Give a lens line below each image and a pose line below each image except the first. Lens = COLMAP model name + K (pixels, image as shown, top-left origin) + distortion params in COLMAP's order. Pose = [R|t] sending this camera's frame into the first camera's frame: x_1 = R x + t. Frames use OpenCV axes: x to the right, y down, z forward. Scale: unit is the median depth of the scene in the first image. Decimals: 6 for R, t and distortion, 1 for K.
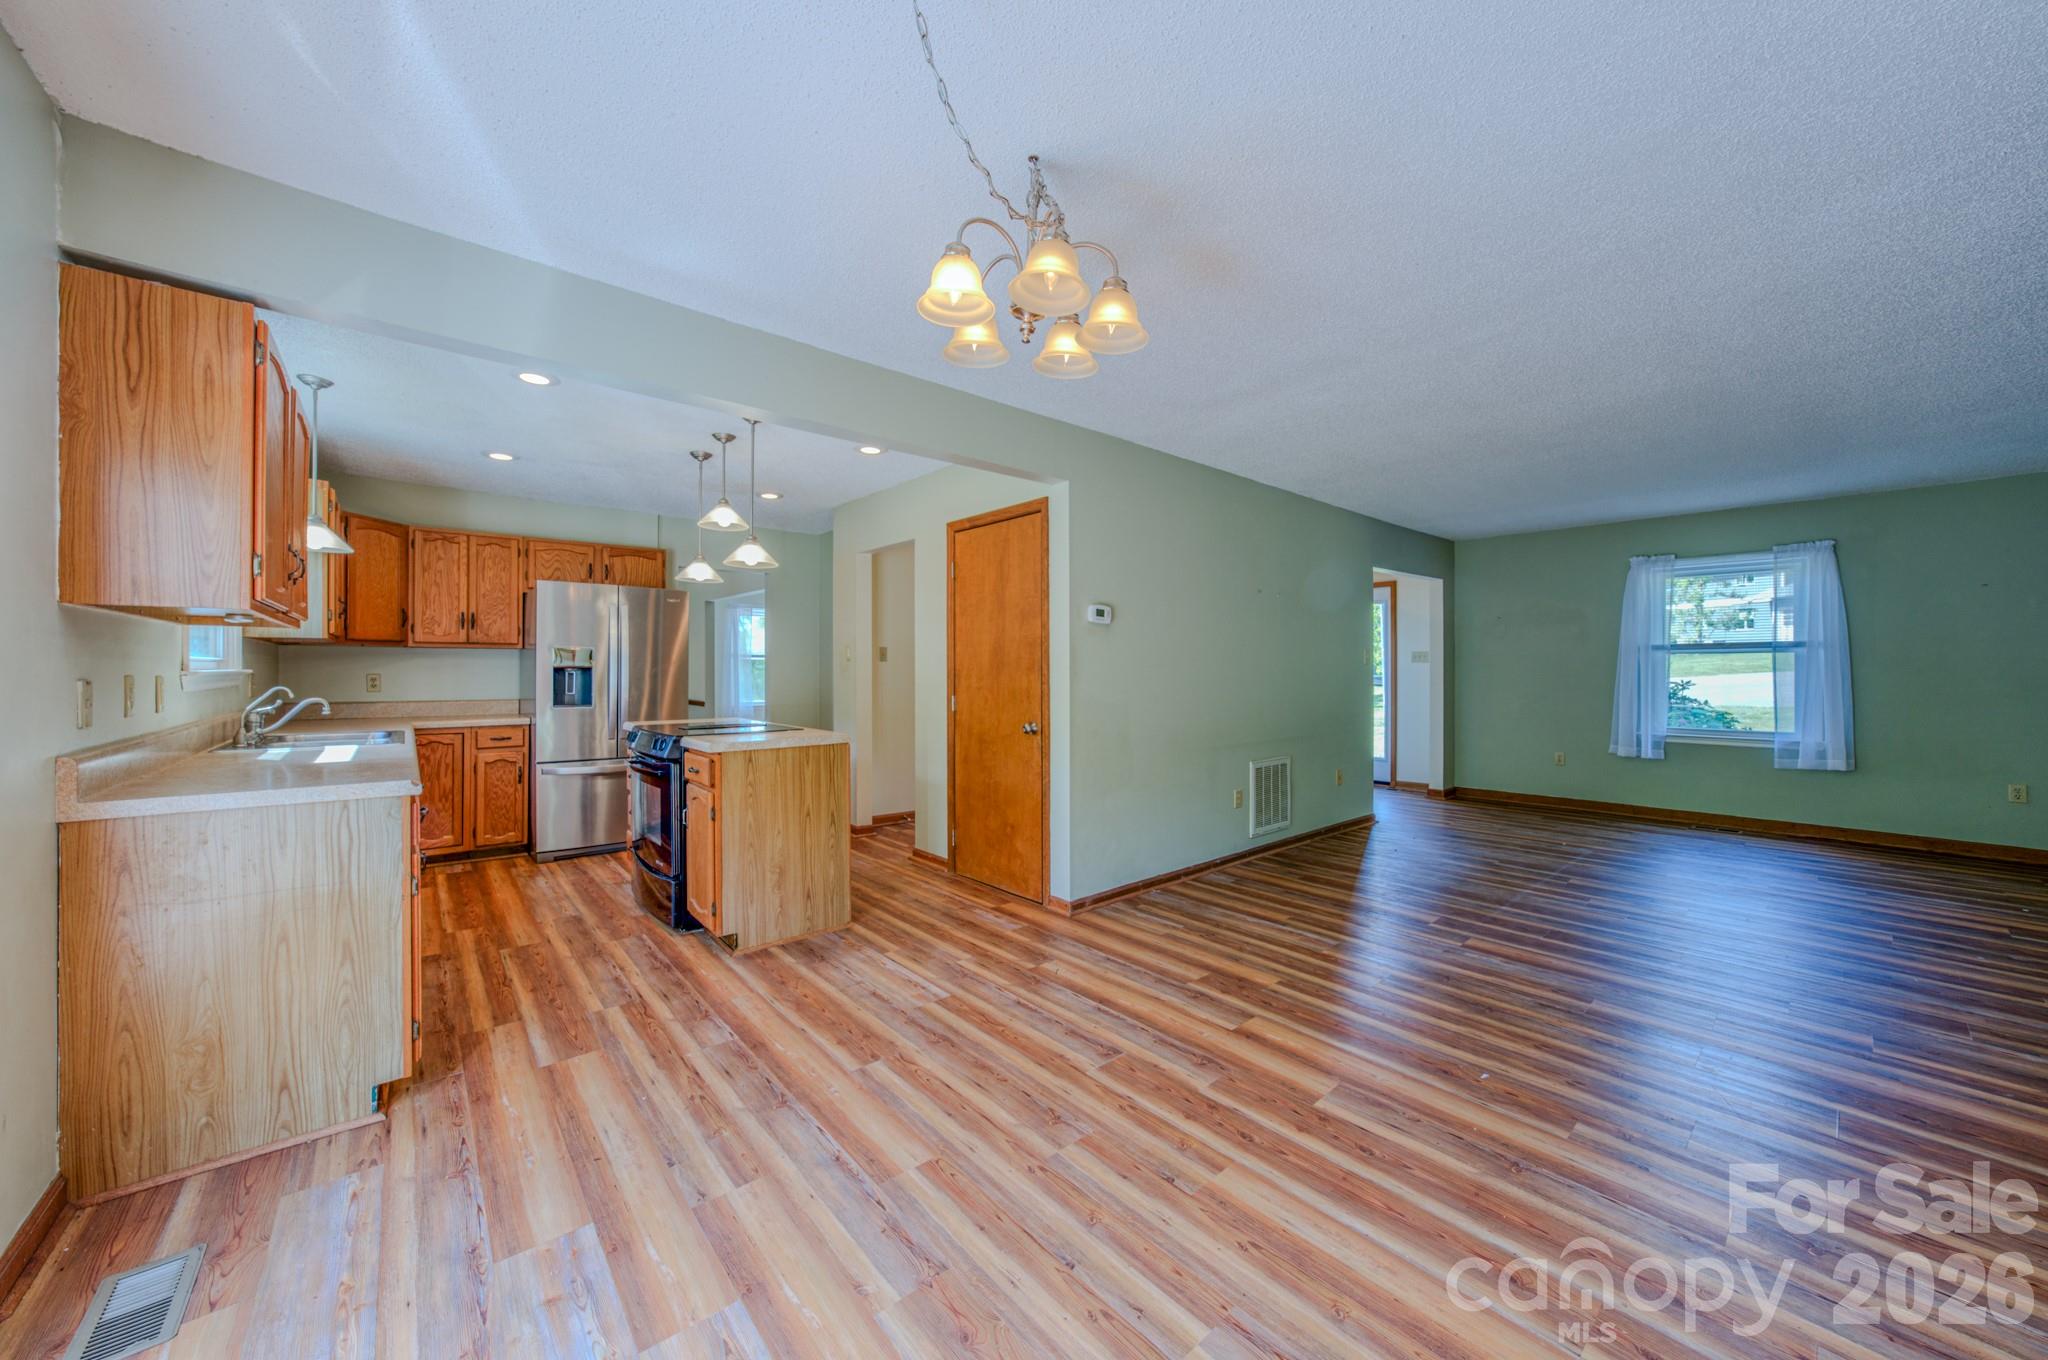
lens RADIAL K [[727.7, 0, 1020.1], [0, 727.7, 670.3], [0, 0, 1]] dist [-0.026496, 0.006963]
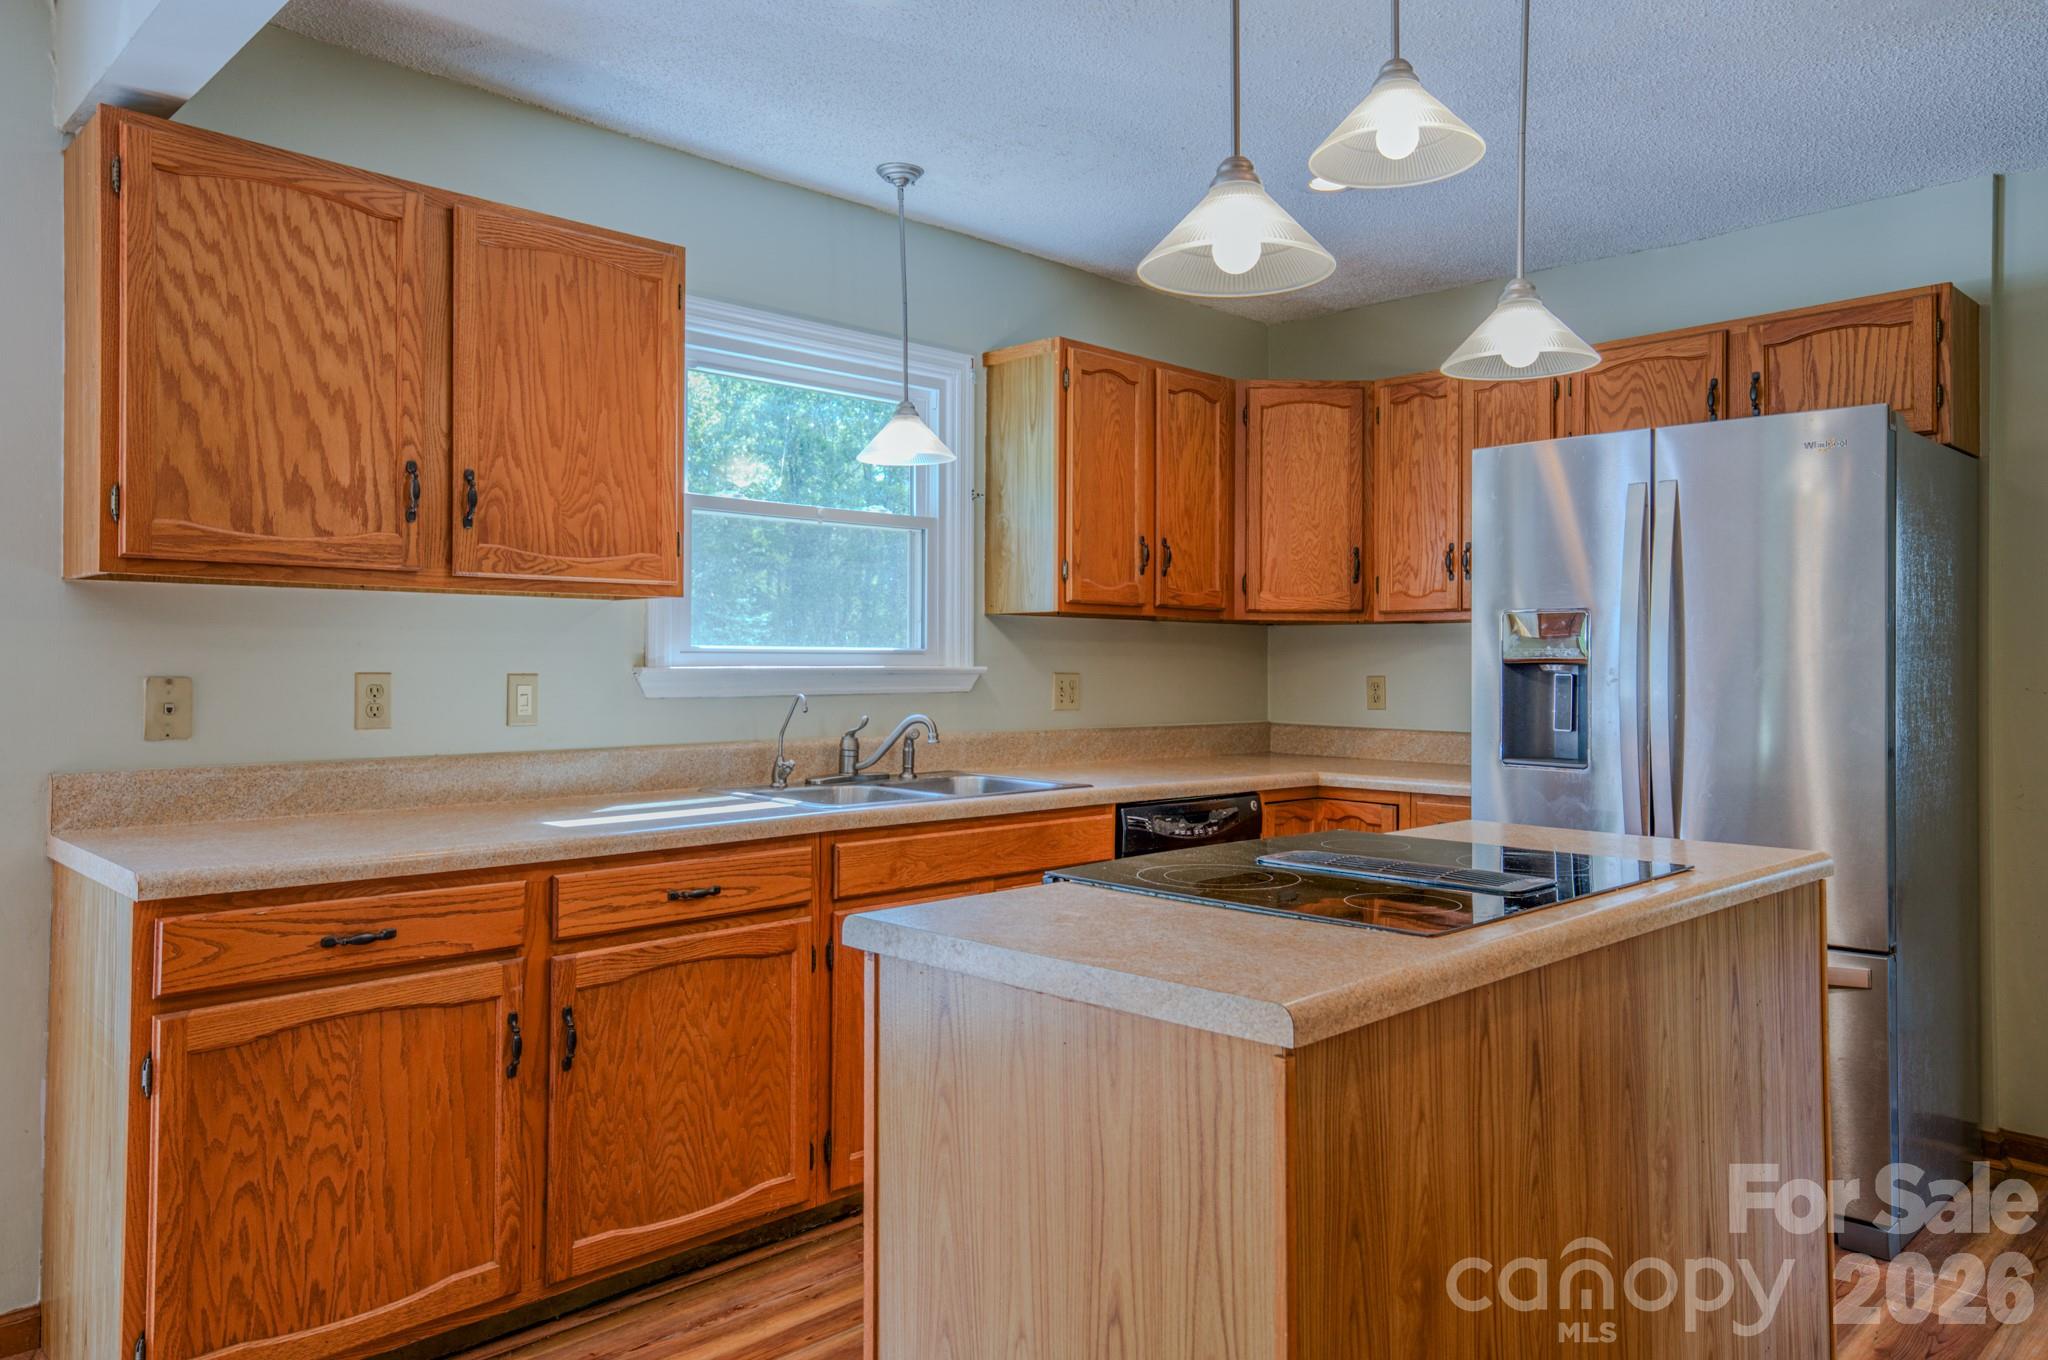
lens RADIAL K [[1389.2, 0, 1023.4], [0, 1389.2, 651.0], [0, 0, 1]] dist [0.022036, -0.000293]
pose [[0.068525, -0.009768, -0.997602, 0.121698], [-0.003438, 0.999944, -0.010027, -0.002306], [0.997643, 0.004116, 0.068487, 0.831224]]
